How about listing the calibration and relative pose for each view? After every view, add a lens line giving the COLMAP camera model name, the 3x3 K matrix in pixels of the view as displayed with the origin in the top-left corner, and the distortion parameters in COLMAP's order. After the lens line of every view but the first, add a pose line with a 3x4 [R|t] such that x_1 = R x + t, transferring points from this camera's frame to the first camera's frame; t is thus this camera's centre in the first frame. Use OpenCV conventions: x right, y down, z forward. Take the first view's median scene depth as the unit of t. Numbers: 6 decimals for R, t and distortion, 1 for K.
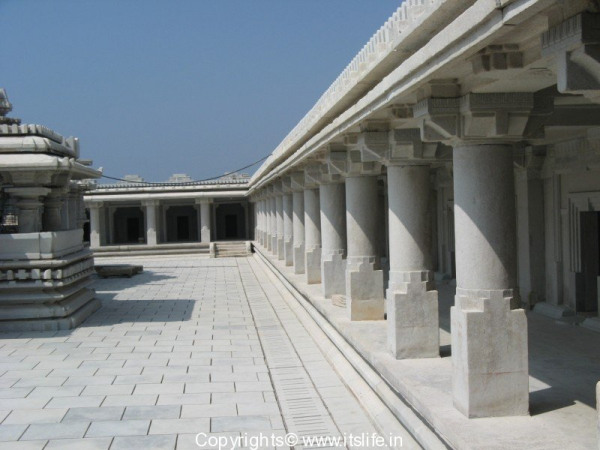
lens RADIAL K [[703.3, 0, 300.0], [0, 703.3, 225.5], [0, 0, 1]] dist [0.001185, 0.000000]
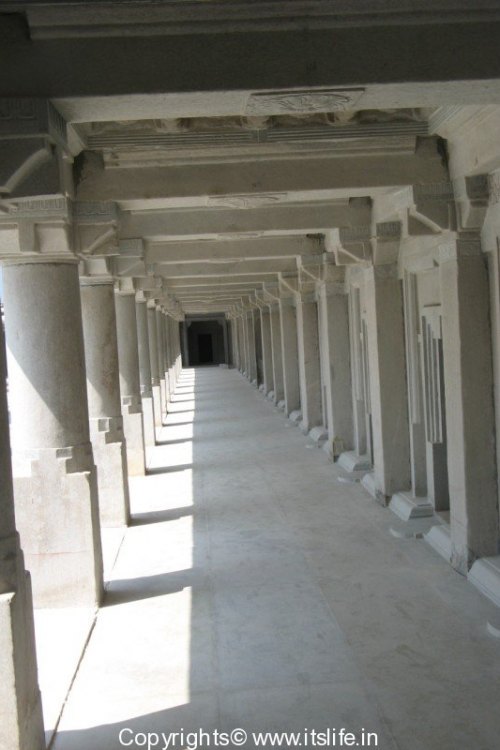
lens RADIAL K [[881.2, 0, 250.0], [0, 881.2, 374.3], [0, 0, 1]] dist [0.094722, 0.000000]
pose [[0.997145, -0.014744, -0.074056, 0.577976], [0.017153, 0.999341, 0.031990, -0.019677], [0.073536, -0.033168, 0.996741, 0.027221]]
